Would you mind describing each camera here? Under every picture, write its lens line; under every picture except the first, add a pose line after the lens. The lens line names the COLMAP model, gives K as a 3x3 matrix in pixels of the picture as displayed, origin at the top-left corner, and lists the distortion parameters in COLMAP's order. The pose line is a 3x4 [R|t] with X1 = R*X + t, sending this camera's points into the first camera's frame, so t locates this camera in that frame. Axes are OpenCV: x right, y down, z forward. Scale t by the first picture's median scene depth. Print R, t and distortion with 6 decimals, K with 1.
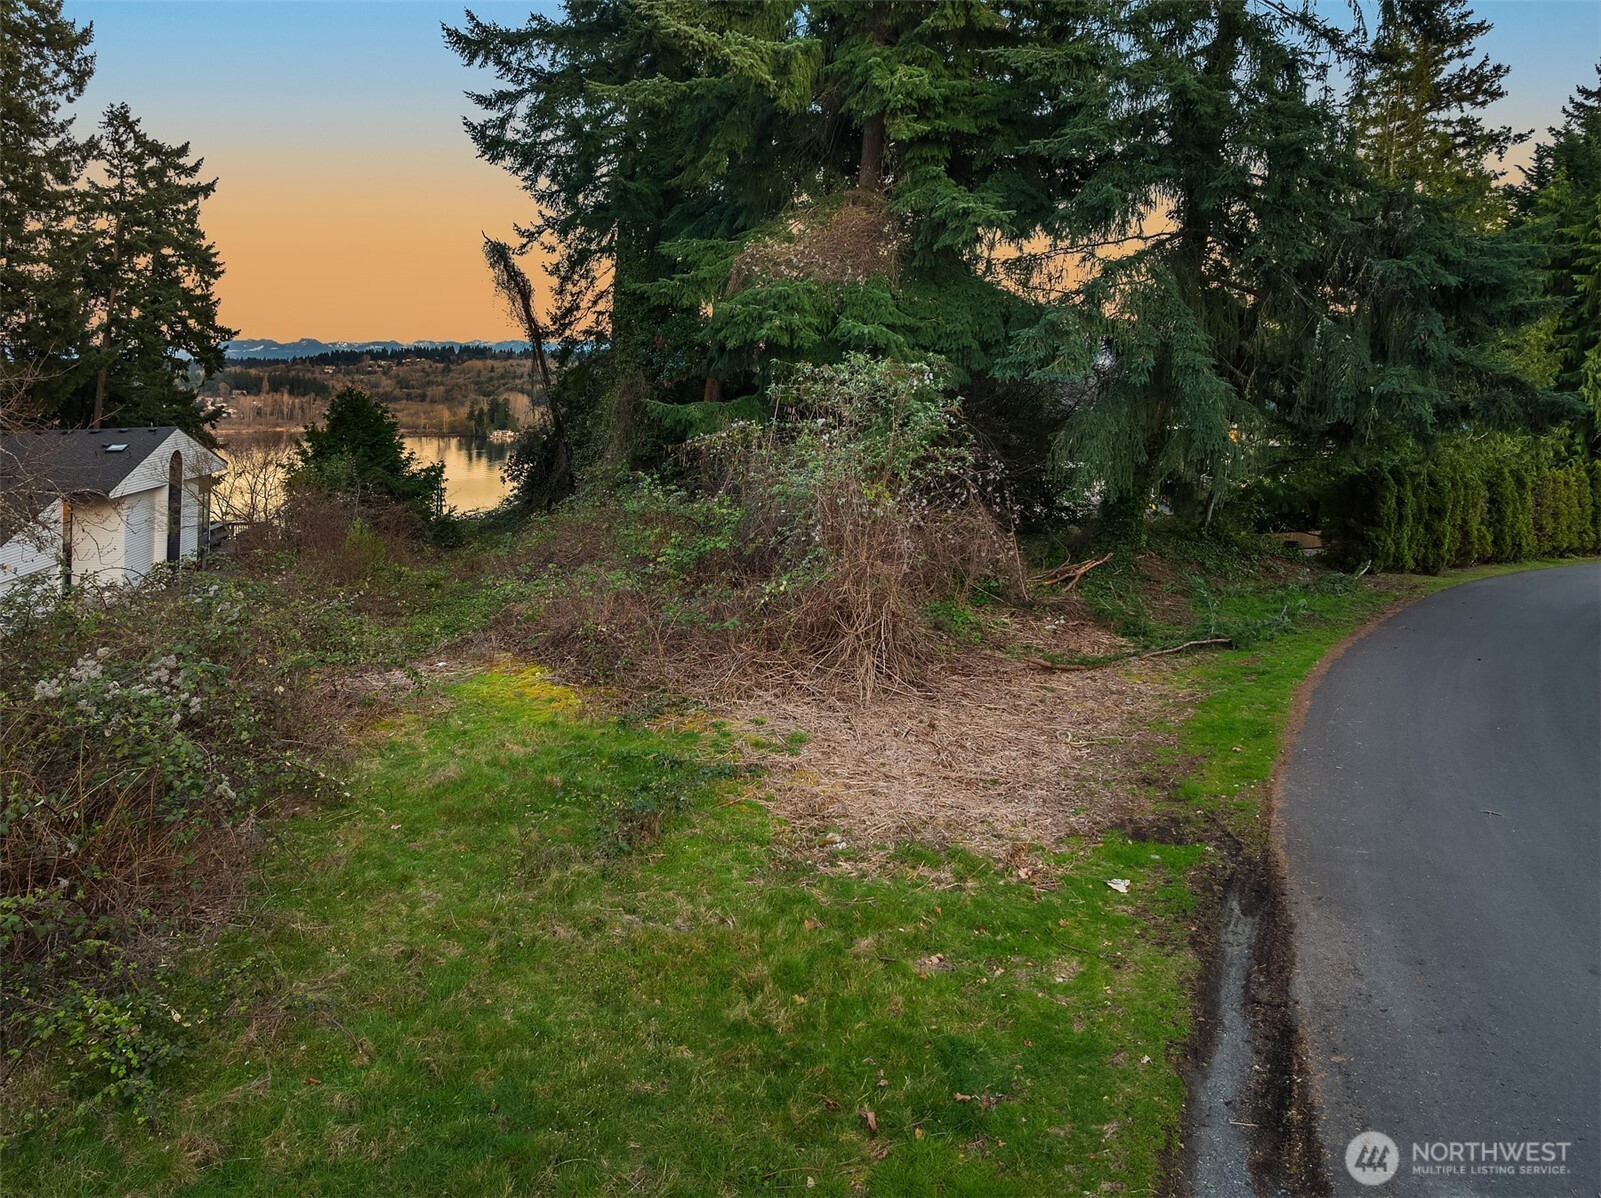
lens RADIAL K [[1140.3, 0, 827.2], [0, 1140.3, 562.1], [0, 0, 1]] dist [-0.027295, 0.026191]
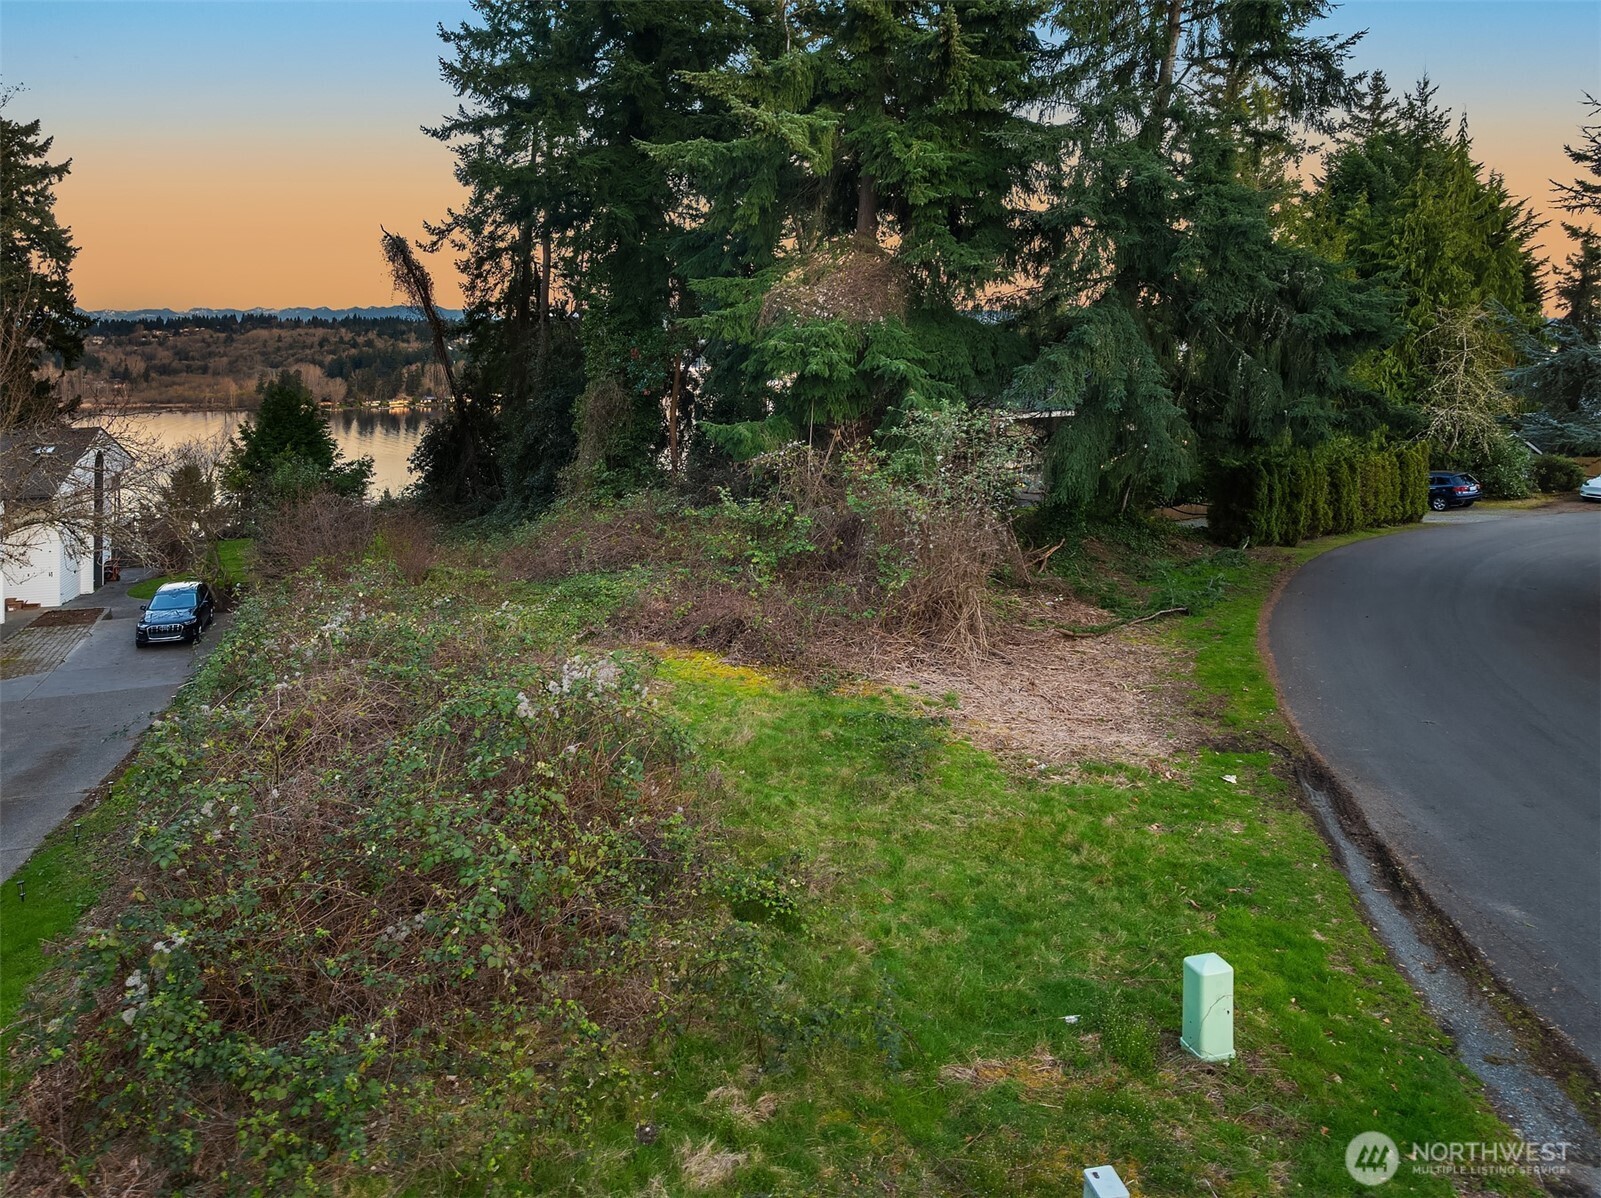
lens RADIAL K [[1140.3, 0, 799.9], [0, 1140.3, 601.3], [0, 0, 1]] dist [-0.027295, 0.026191]
pose [[0.987163, -0.036931, 0.155385, -0.174012], [0.026757, 0.997390, 0.067068, -0.023681], [-0.157456, -0.062050, 0.985575, -0.130246]]
